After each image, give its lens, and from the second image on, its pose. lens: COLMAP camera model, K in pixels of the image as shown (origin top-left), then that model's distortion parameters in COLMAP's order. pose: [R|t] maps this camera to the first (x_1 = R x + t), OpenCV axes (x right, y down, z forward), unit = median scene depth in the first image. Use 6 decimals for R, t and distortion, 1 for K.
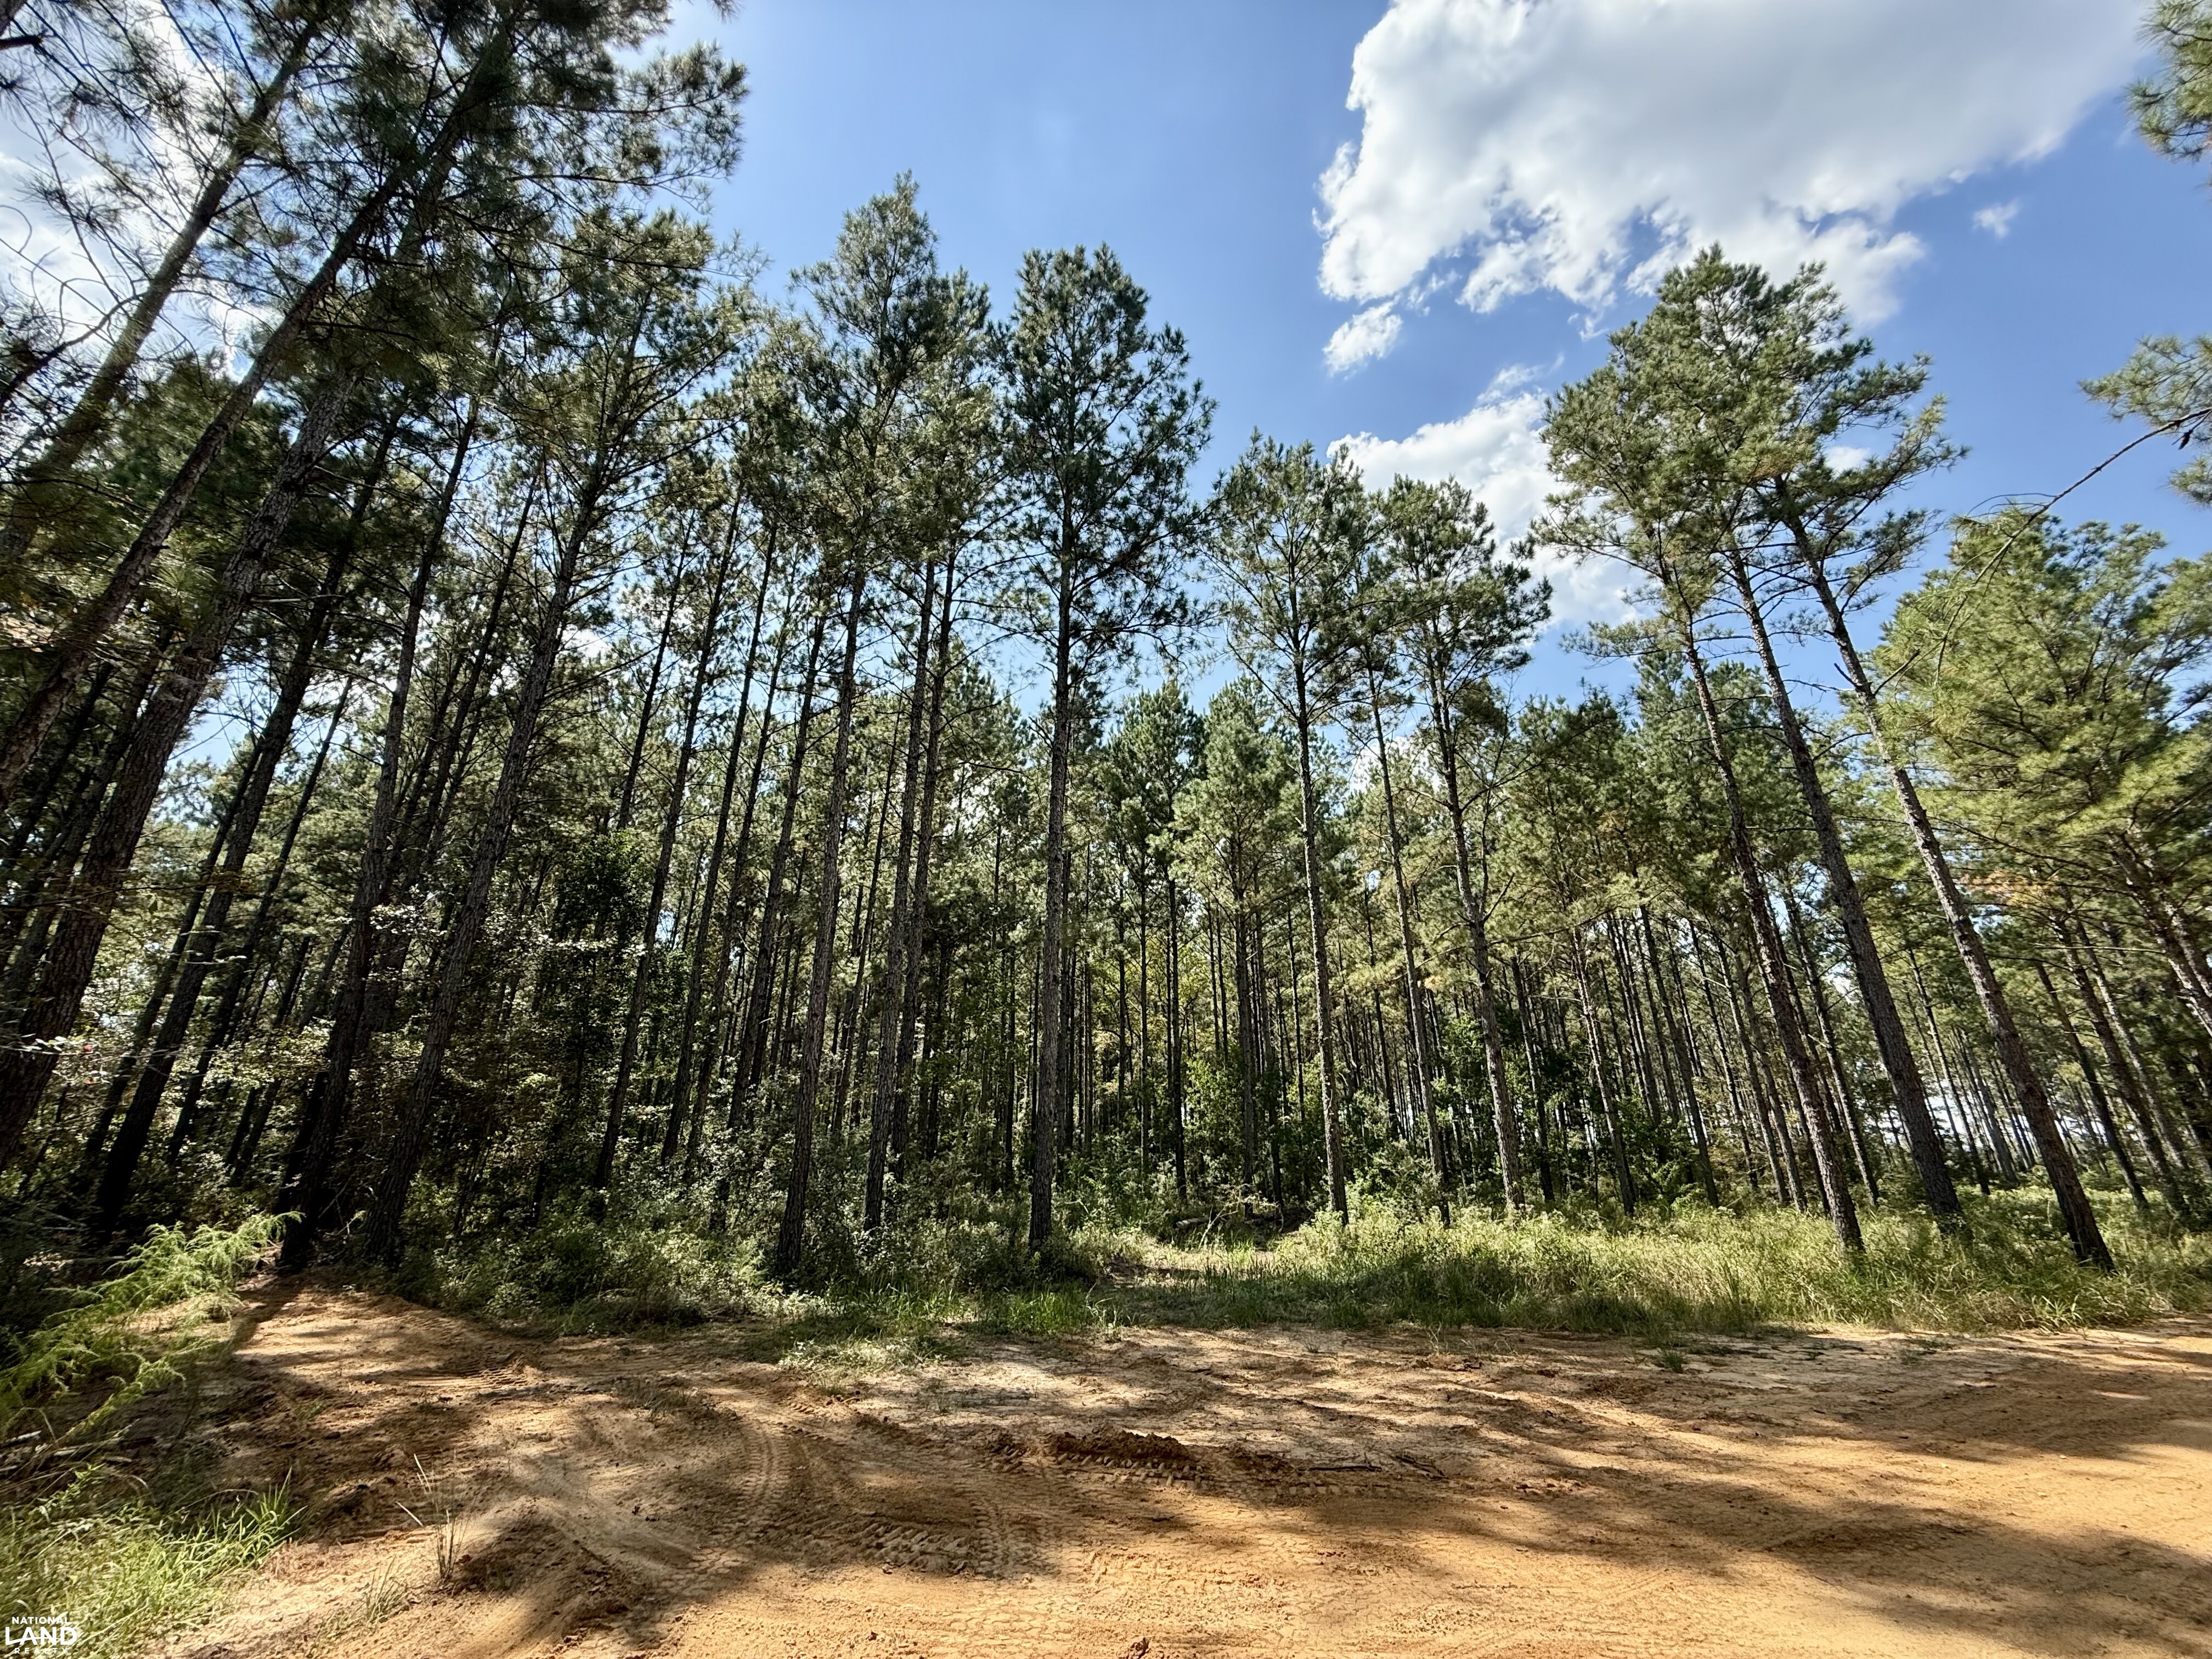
lens RADIAL K [[880.8, 0, 1088.8], [0, 880.8, 835.5], [0, 0, 1]] dist [-0.003962, 0.000642]
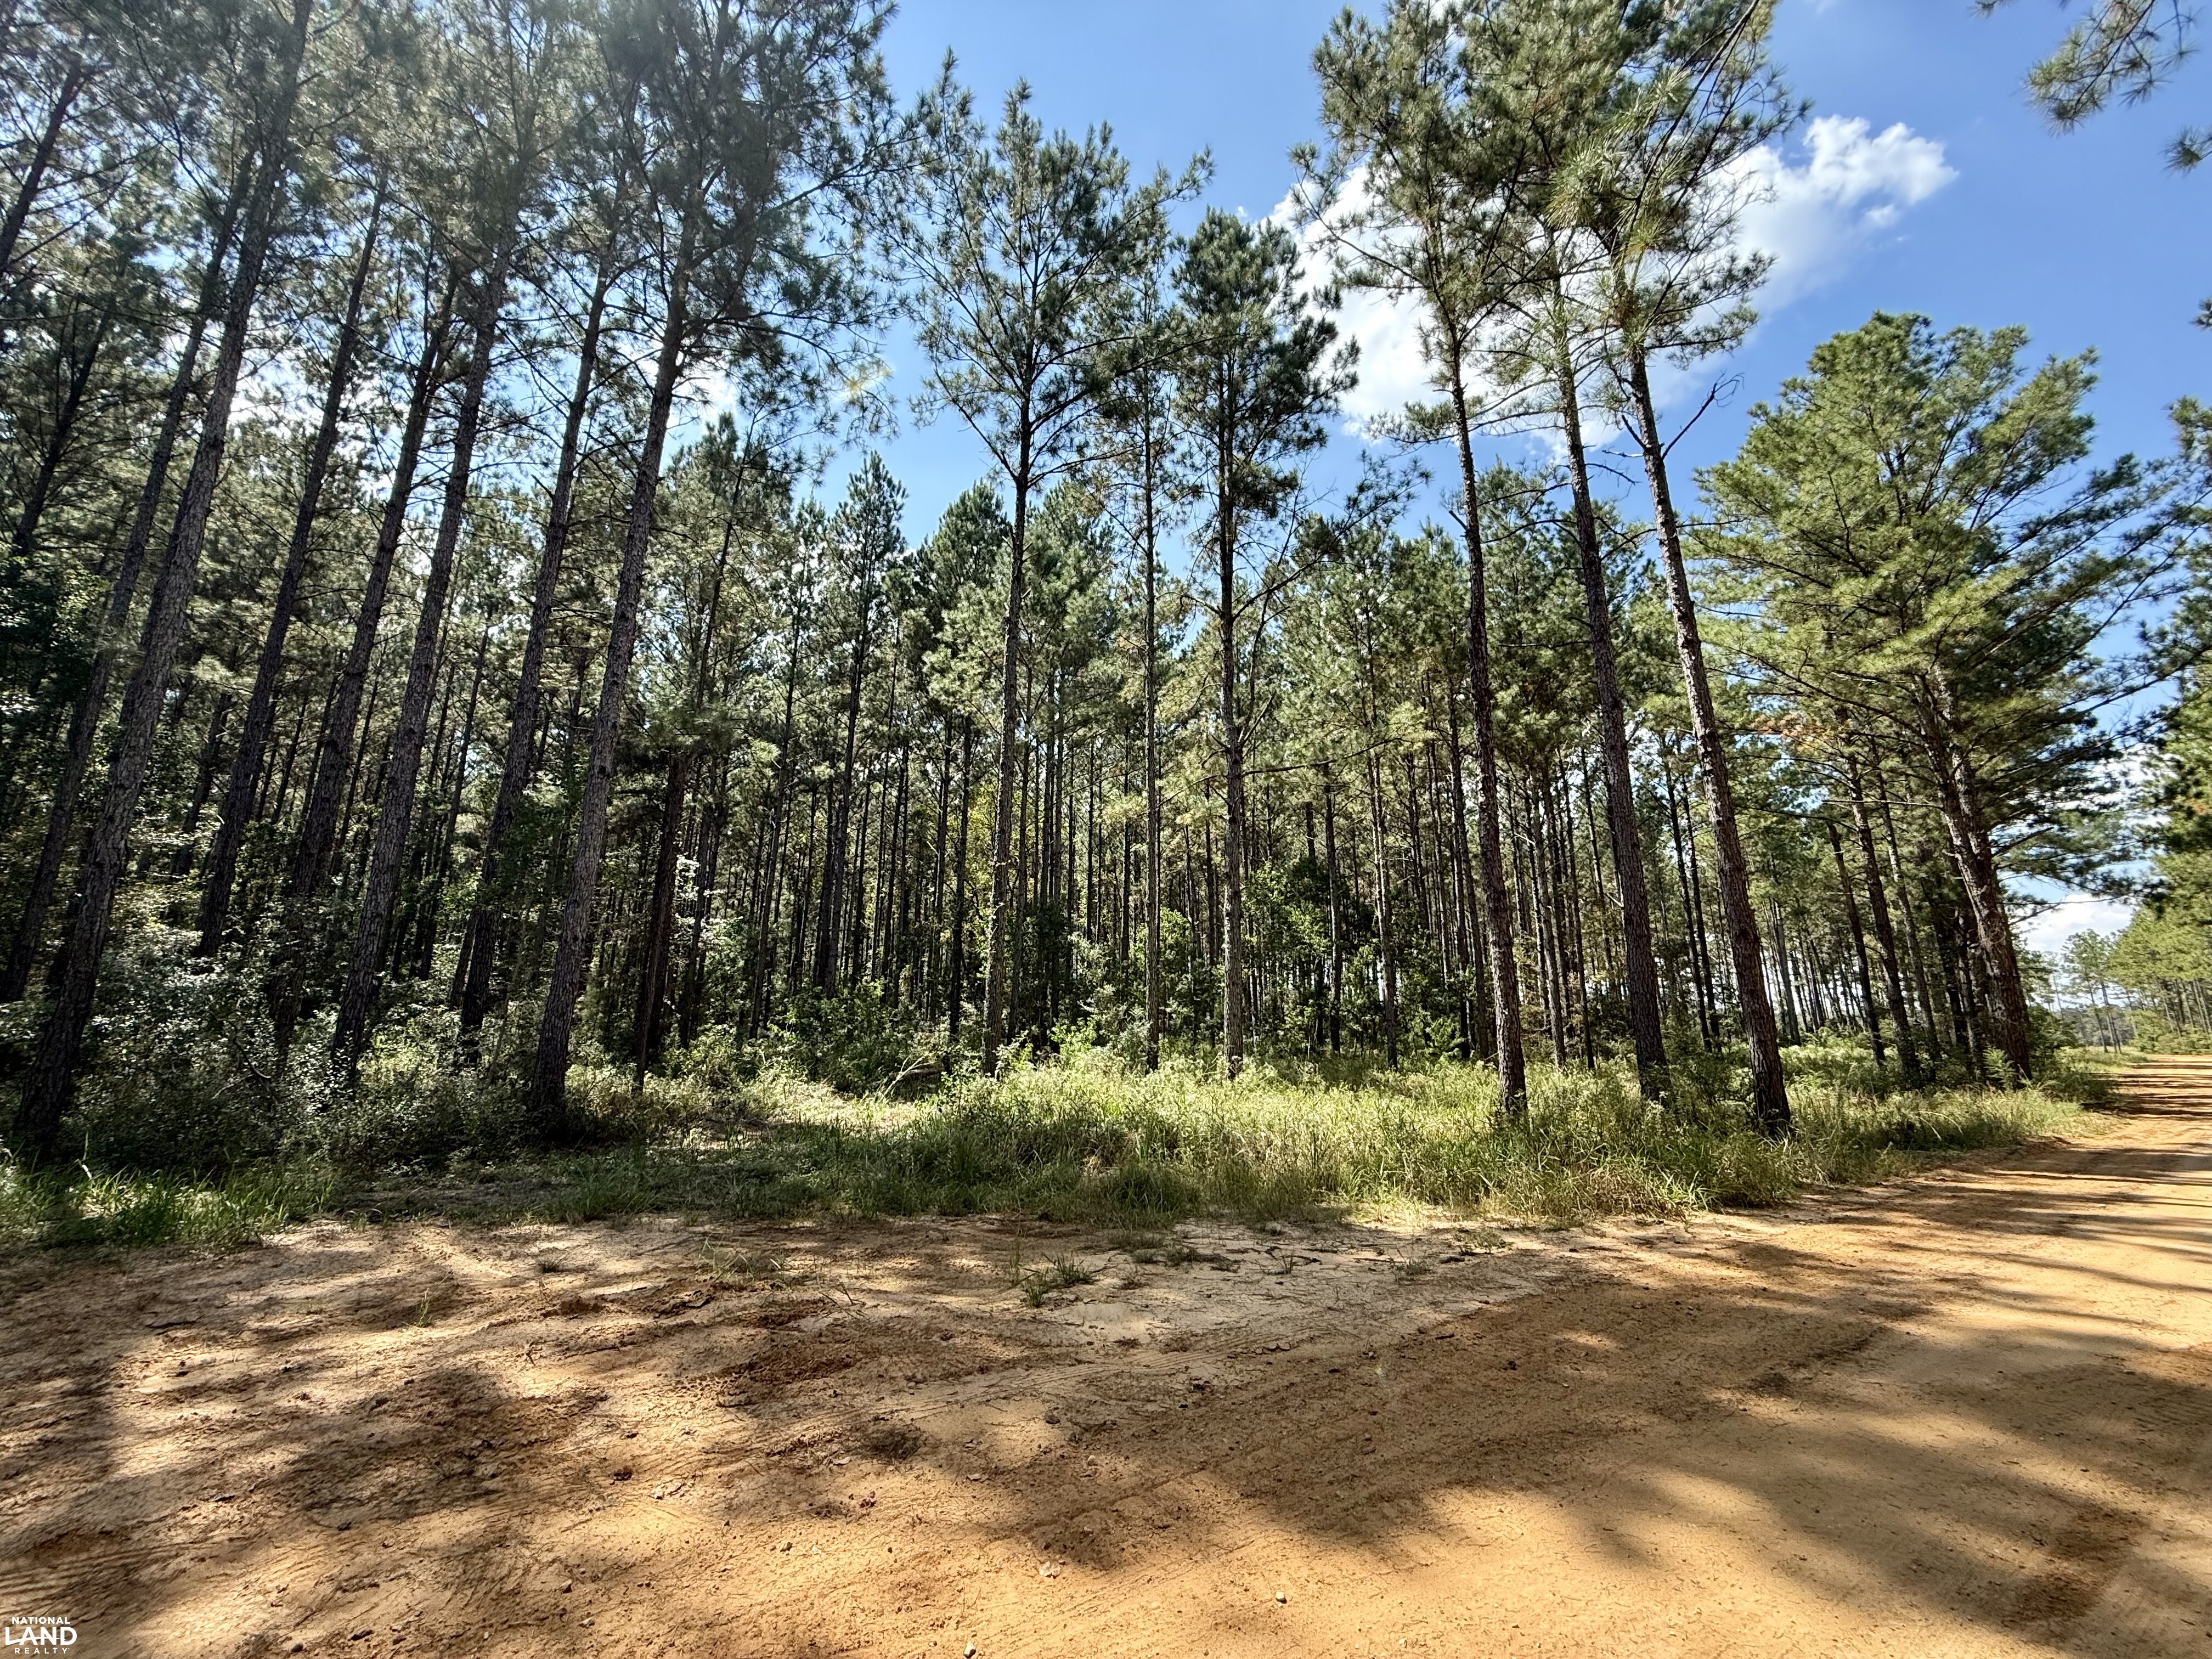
lens RADIAL K [[880.8, 0, 1096.7], [0, 880.8, 833.5], [0, 0, 1]] dist [-0.003962, 0.000642]
pose [[0.994822, 0.030427, 0.096975, 0.213115], [-0.044413, 0.988361, 0.145501, 0.059283], [-0.091419, -0.149055, 0.984594, 0.137942]]
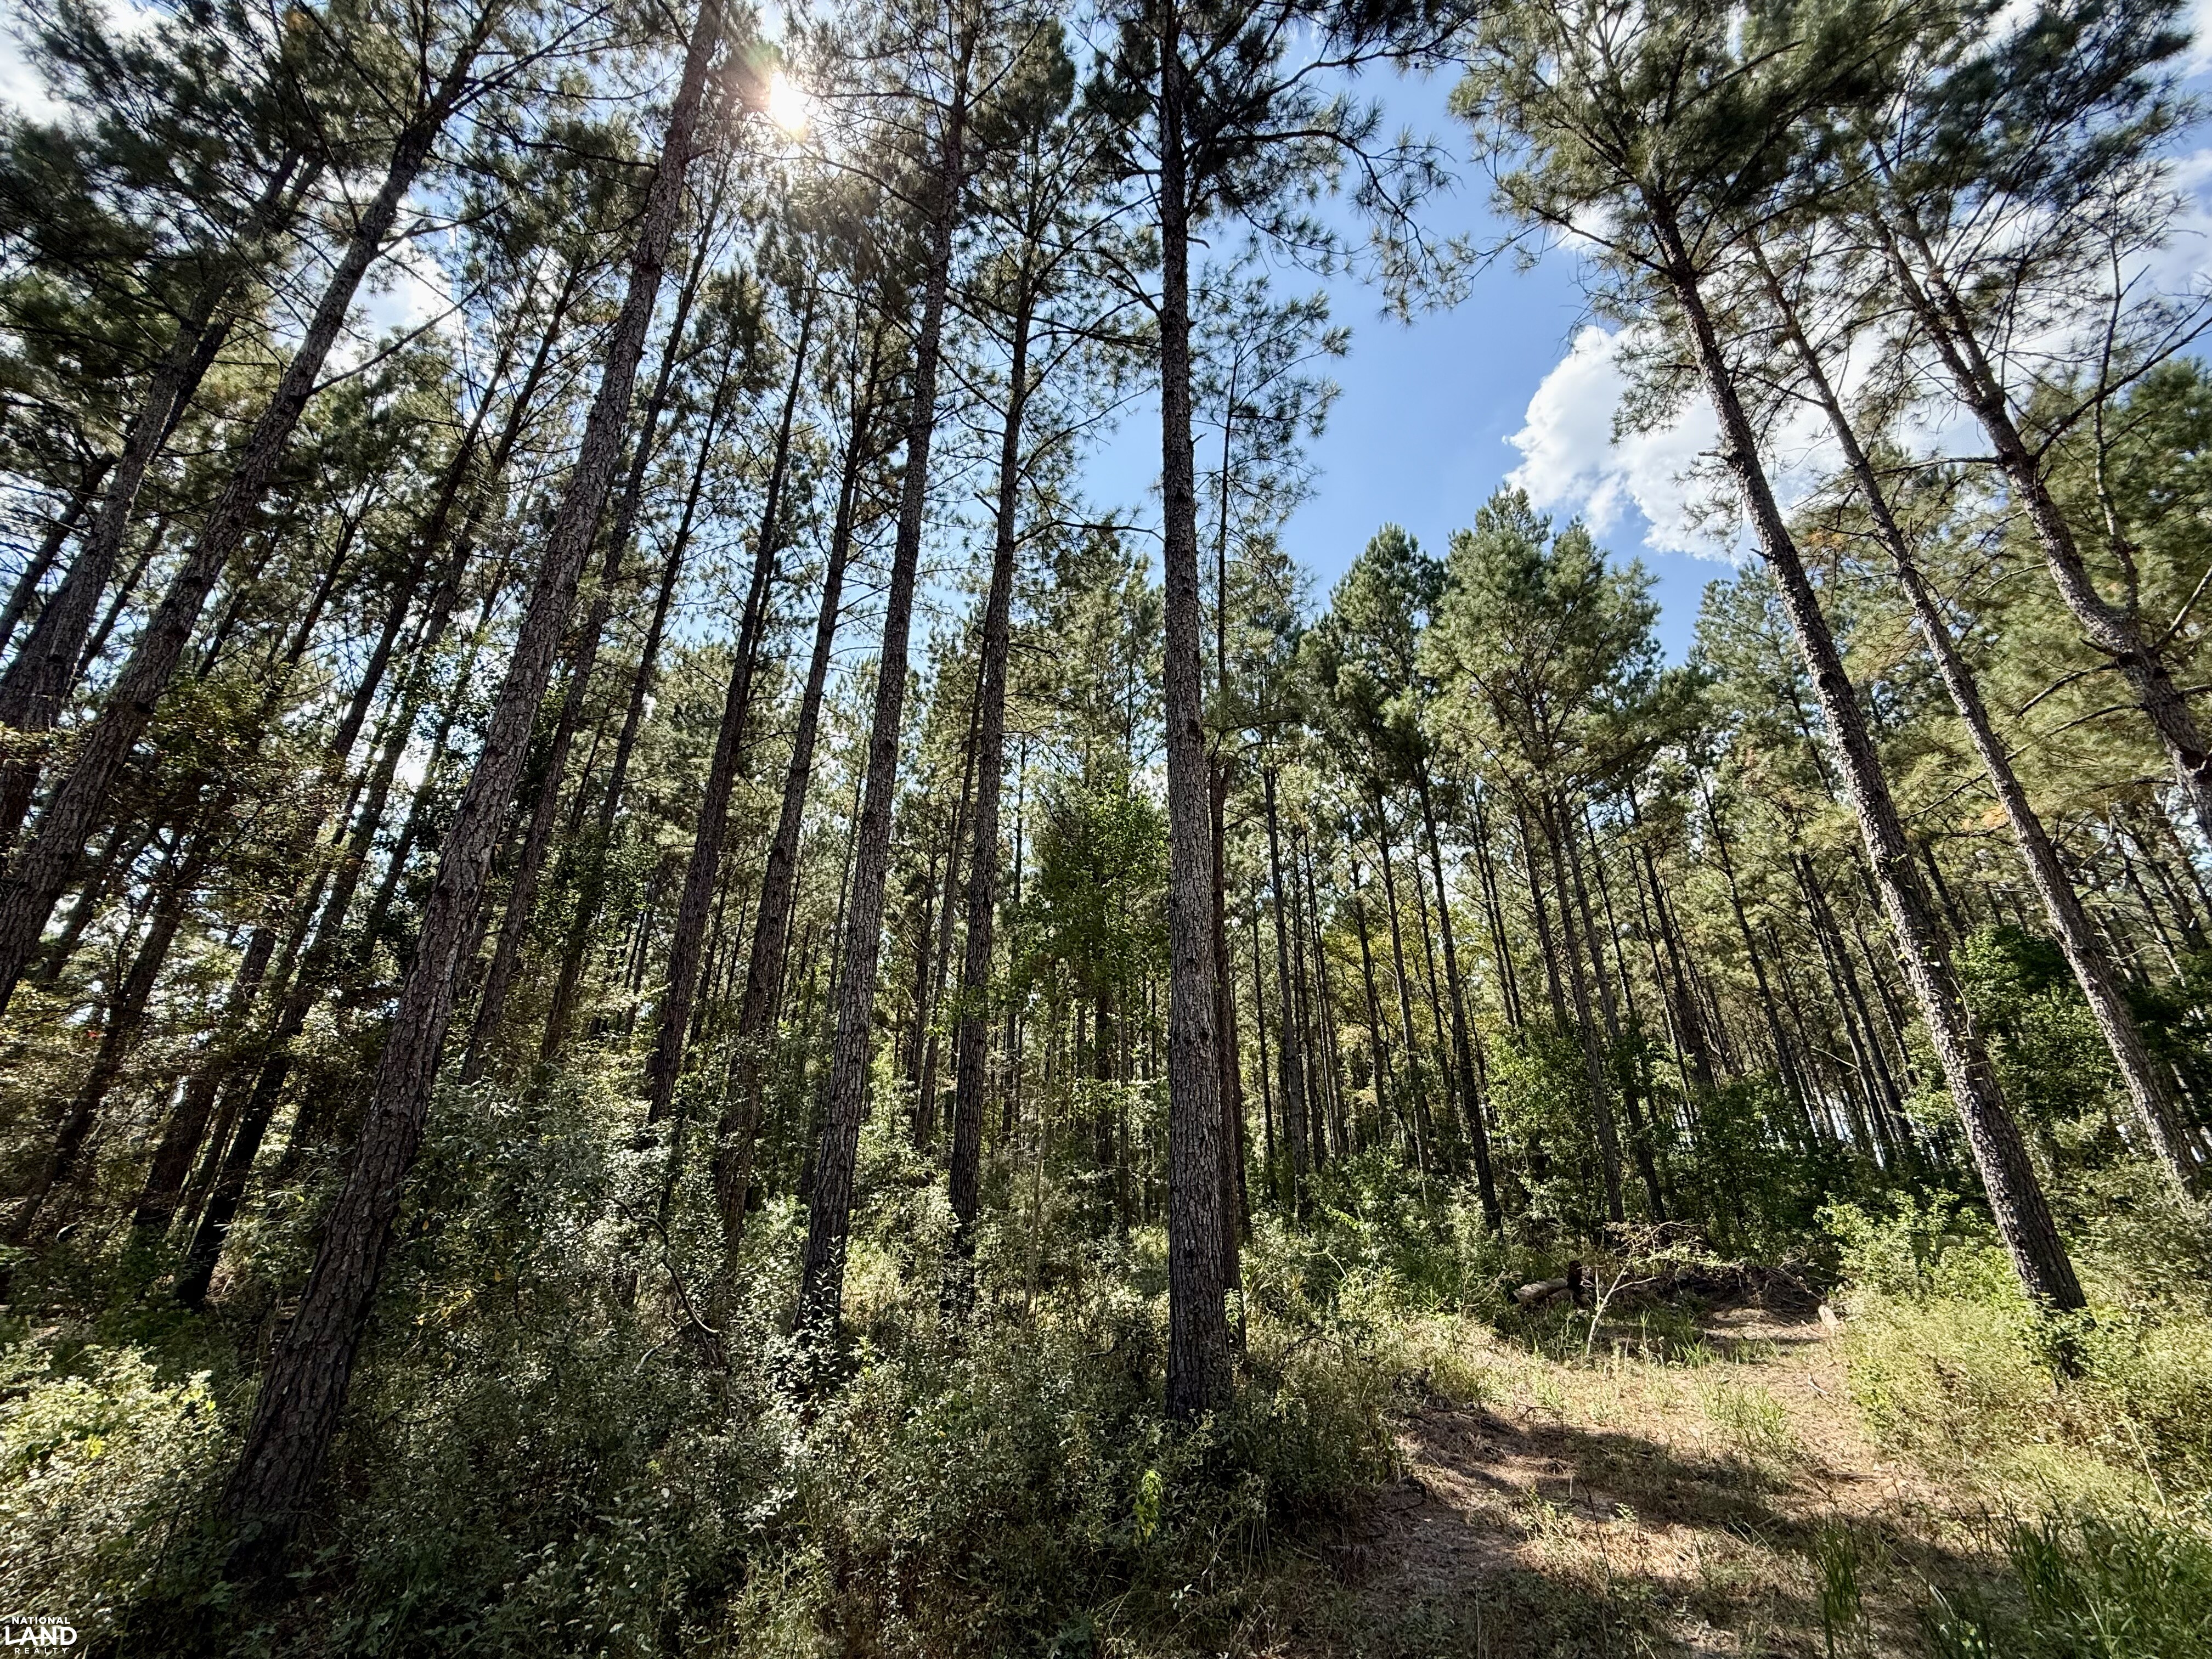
lens RADIAL K [[880.8, 0, 1093.4], [0, 880.8, 830.5], [0, 0, 1]] dist [-0.003962, 0.000642]
pose [[0.965415, -0.102597, -0.239683, 0.006156], [0.092883, 0.994344, -0.051507, 0.154218], [0.243611, 0.027463, 0.969484, 0.388707]]
